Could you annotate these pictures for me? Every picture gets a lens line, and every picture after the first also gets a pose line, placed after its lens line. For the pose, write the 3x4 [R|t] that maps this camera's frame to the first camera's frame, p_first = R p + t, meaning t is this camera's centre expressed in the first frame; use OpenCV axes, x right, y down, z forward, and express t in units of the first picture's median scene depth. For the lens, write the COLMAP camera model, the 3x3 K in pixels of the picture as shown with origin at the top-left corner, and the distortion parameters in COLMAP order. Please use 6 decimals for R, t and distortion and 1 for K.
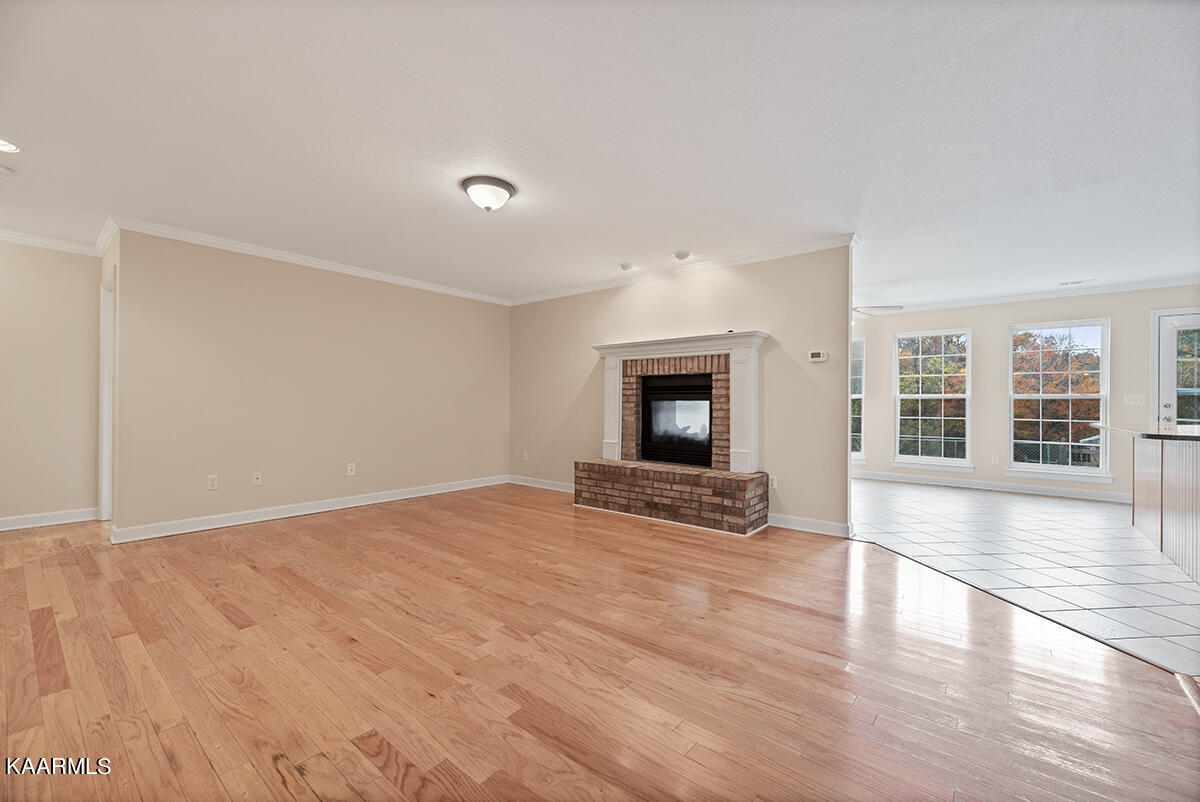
lens RADIAL K [[487.2, 0, 606.1], [0, 487.2, 404.4], [0, 0, 1]] dist [0.000608, 0.000307]
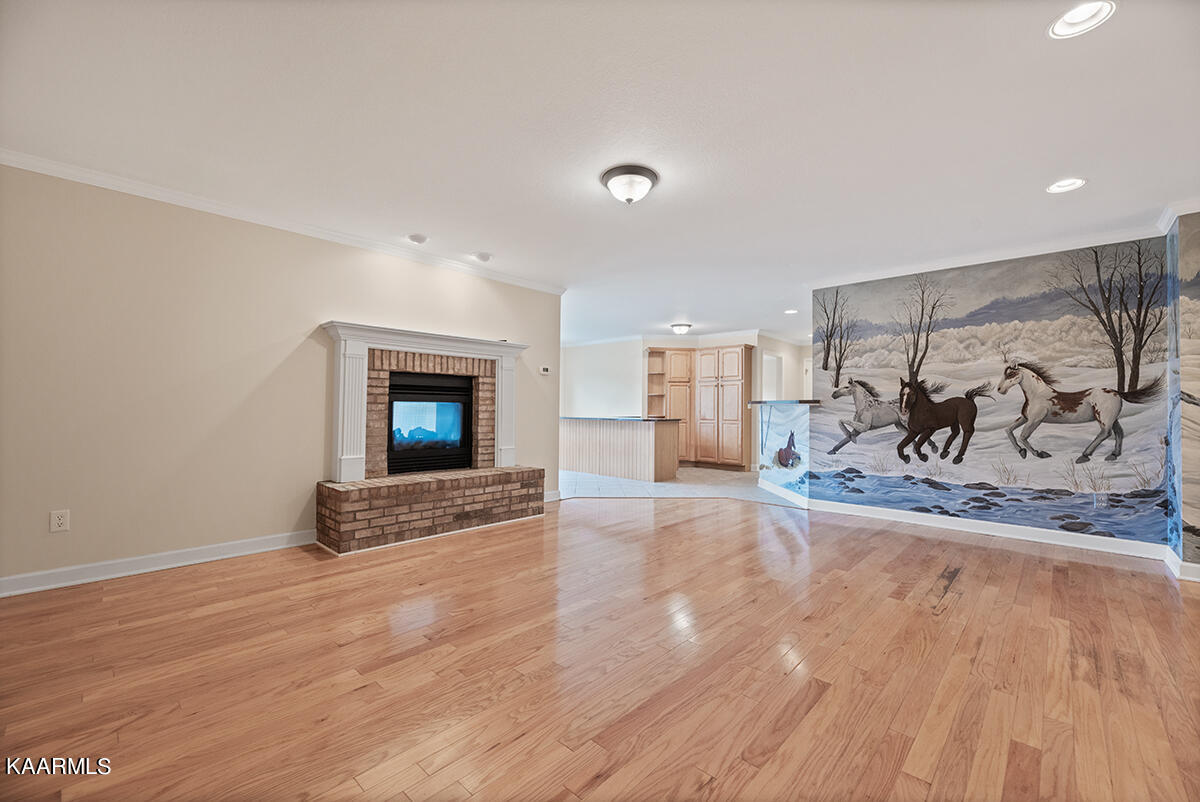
lens RADIAL K [[487.2, 0, 606.1], [0, 487.2, 404.4], [0, 0, 1]] dist [0.000608, 0.000307]
pose [[0.070731, 0.000521, 0.997495, -0.807838], [-0.007282, 0.999973, -0.000006, -0.006174], [-0.997469, -0.007263, 0.070733, 0.666171]]
